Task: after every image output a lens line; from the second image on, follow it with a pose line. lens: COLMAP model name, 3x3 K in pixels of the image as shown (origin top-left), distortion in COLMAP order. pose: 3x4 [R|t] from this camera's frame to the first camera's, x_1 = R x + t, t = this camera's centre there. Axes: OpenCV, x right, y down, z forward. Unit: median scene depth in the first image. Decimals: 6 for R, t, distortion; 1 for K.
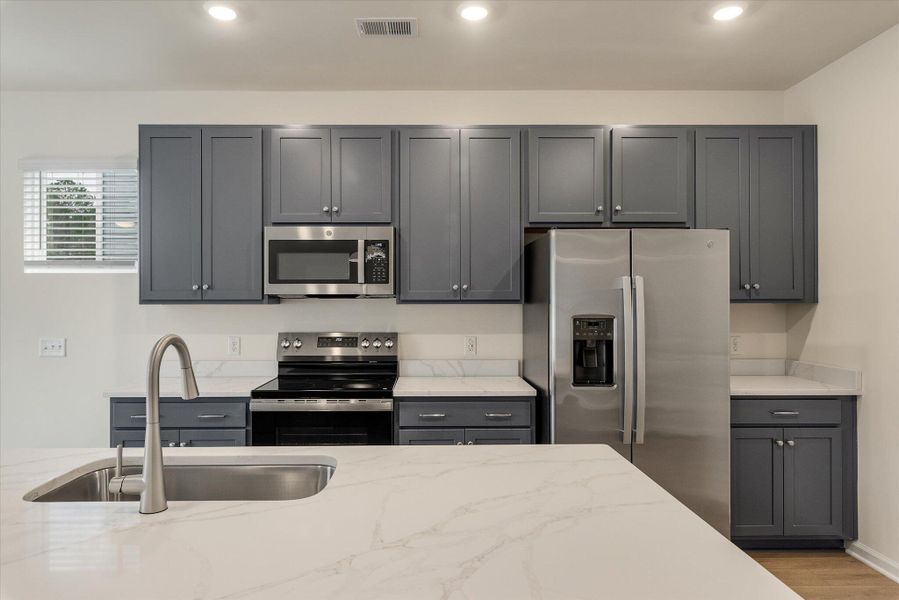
lens RADIAL K [[568.9, 0, 429.7], [0, 568.9, 301.1], [0, 0, 1]] dist [-0.000012, -0.000975]
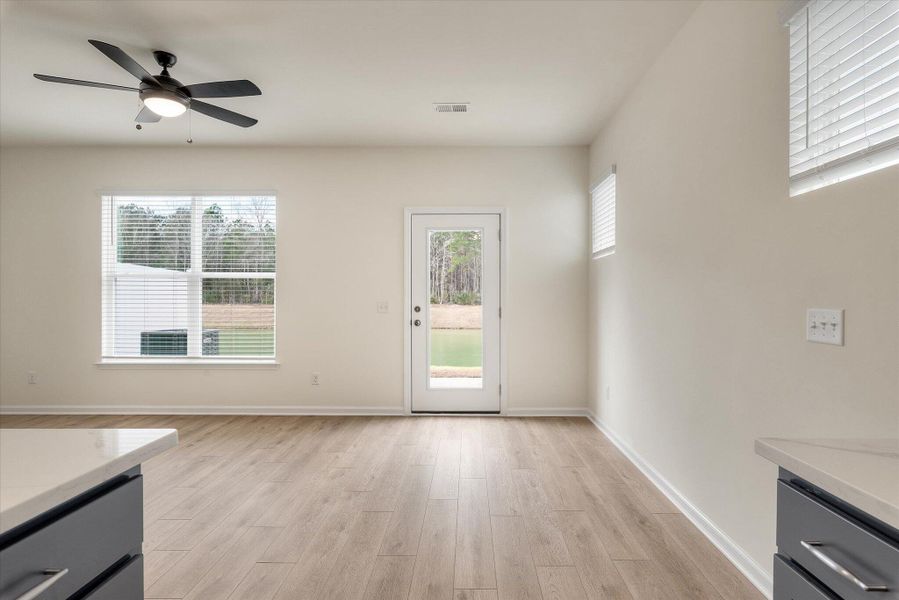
lens RADIAL K [[474.6, 0, 464.5], [0, 474.6, 300.5], [0, 0, 1]] dist [-0.000831, -0.000288]
pose [[-0.017218, 0.005750, -0.999835, -0.239881], [0.001861, 0.999982, 0.005718, 0.060721], [0.999850, -0.001762, -0.017229, 0.740174]]
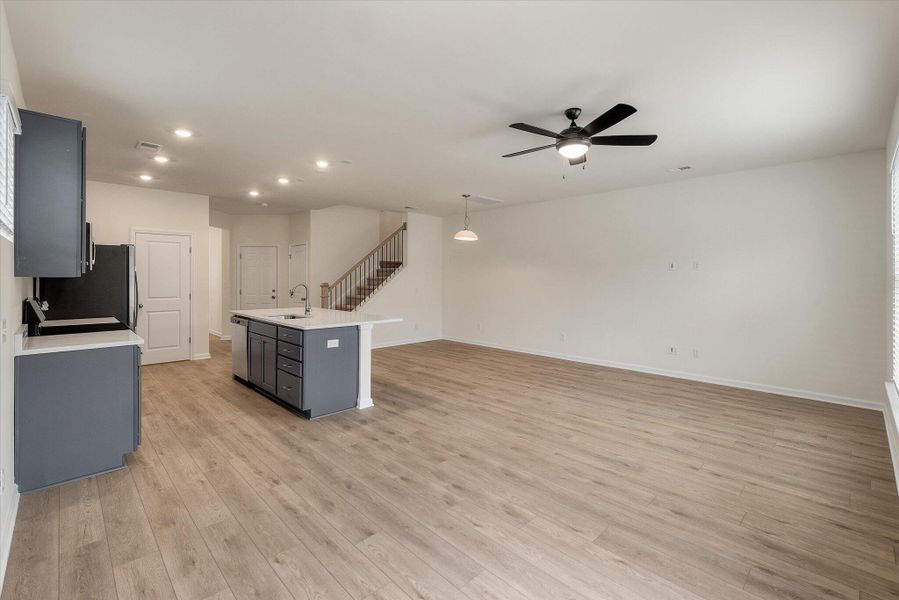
lens RADIAL K [[398.7, 0, 456.4], [0, 398.7, 275.9], [0, 0, 1]] dist [0.000461, 0.000450]
pose [[-0.699632, 0.003481, 0.714495, -1.646646], [-0.002576, 0.999969, -0.007394, 0.007302], [-0.714498, -0.007014, -0.699602, 1.036077]]
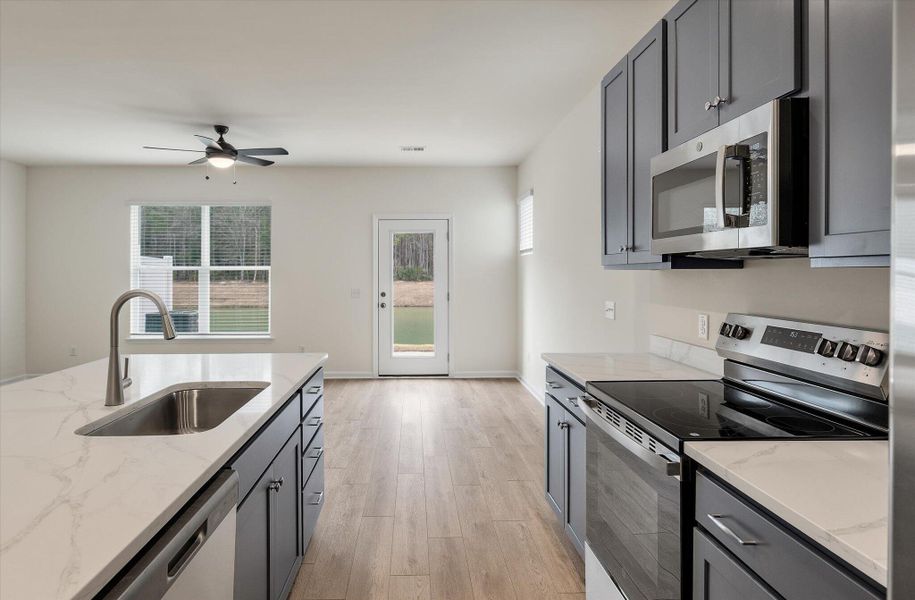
lens RADIAL K [[525.2, 0, 420.7], [0, 525.2, 275.0], [0, 0, 1]] dist [0.006035, 0.001052]
pose [[0.006258, 0.006032, -0.999962, 0.357645], [0.005635, 0.999966, 0.006068, 0.007432], [0.999965, -0.005673, 0.006224, 0.703949]]
